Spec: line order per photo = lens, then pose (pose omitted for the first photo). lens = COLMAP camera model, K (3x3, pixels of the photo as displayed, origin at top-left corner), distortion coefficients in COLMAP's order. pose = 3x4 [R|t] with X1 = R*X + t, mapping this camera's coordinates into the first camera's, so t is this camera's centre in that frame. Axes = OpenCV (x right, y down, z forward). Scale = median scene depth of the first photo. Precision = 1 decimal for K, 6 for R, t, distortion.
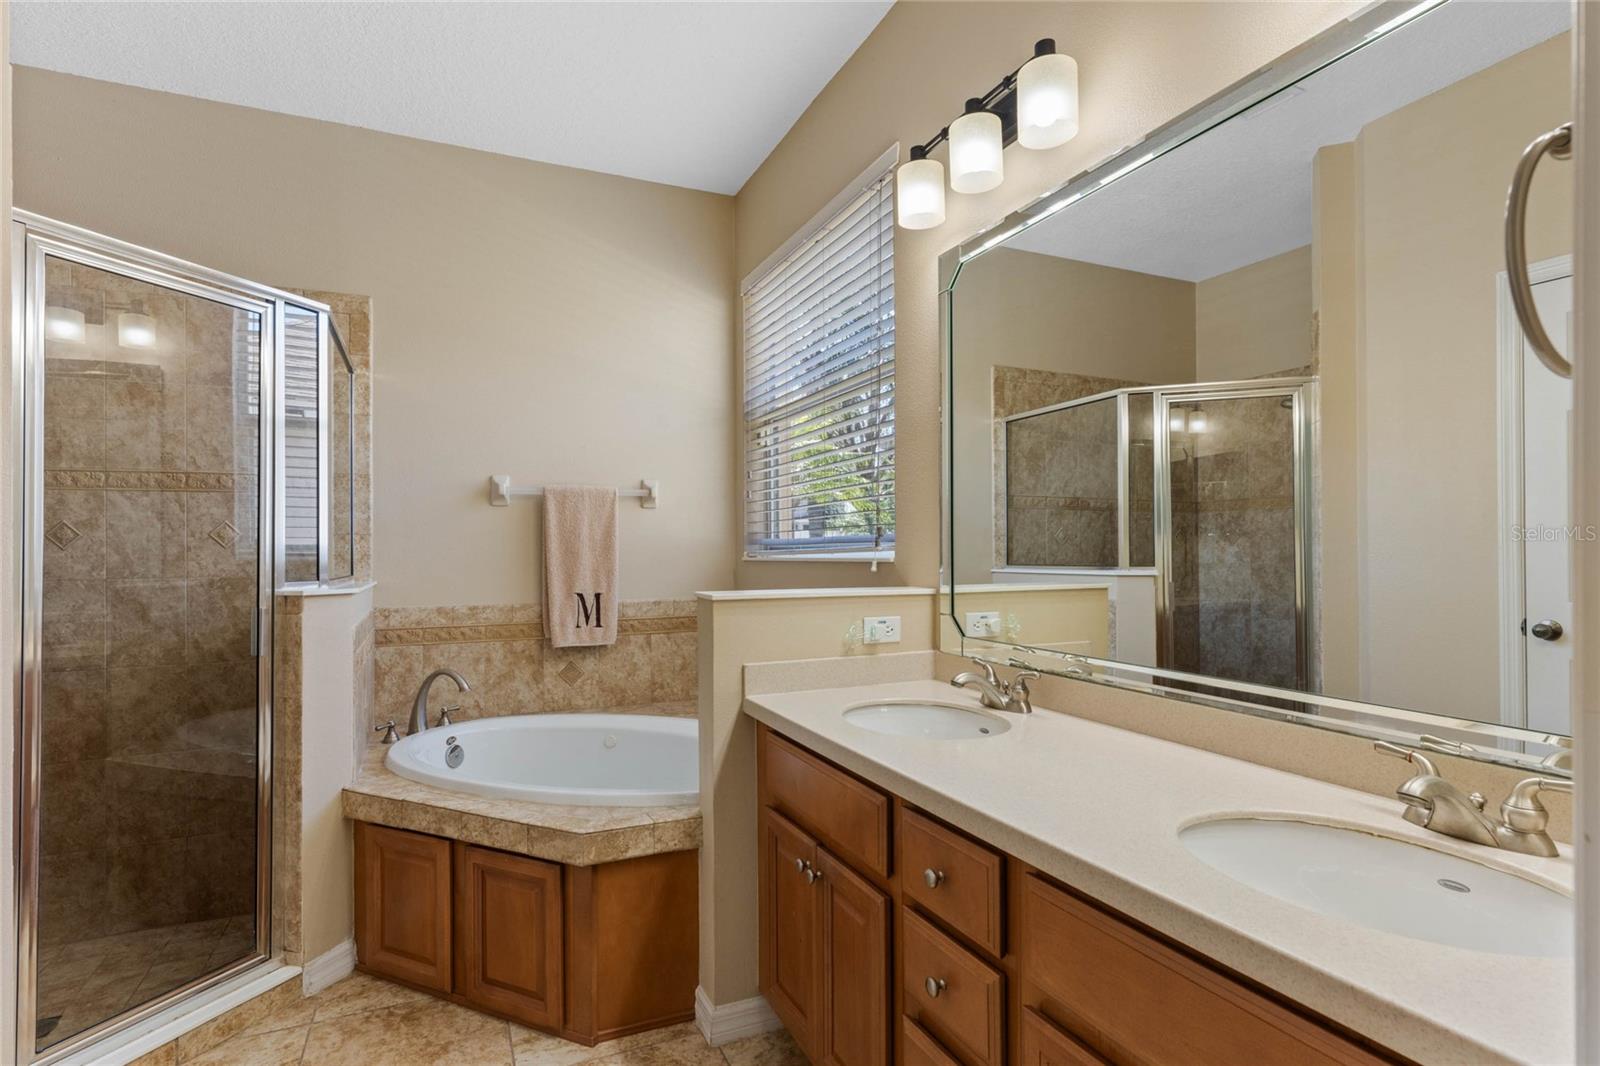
lens RADIAL K [[808.2, 0, 795.9], [0, 808.2, 542.0], [0, 0, 1]] dist [-0.001104, -0.000558]
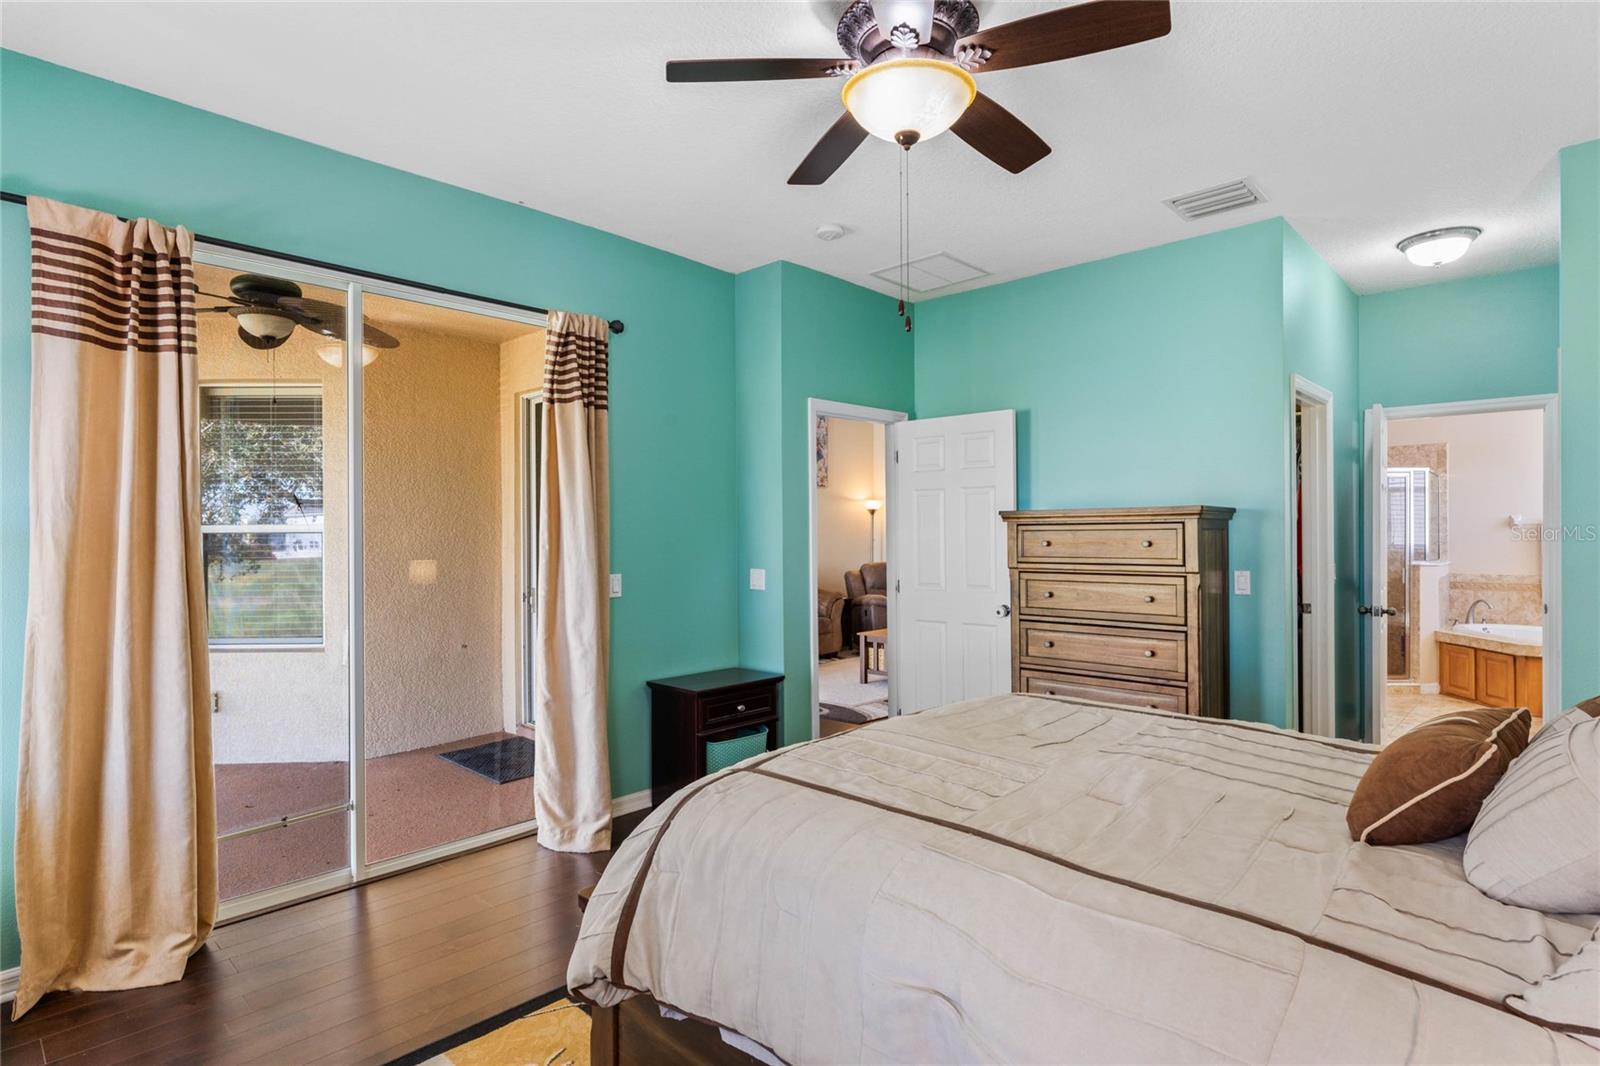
lens RADIAL K [[830.6, 0, 797.5], [0, 830.6, 534.7], [0, 0, 1]] dist [0.003209, 0.000730]
pose [[0.389392, 0.001754, -0.921071, 1.061528], [0.010092, 0.999930, 0.006171, -0.070848], [0.921017, -0.011698, 0.389347, -1.851292]]
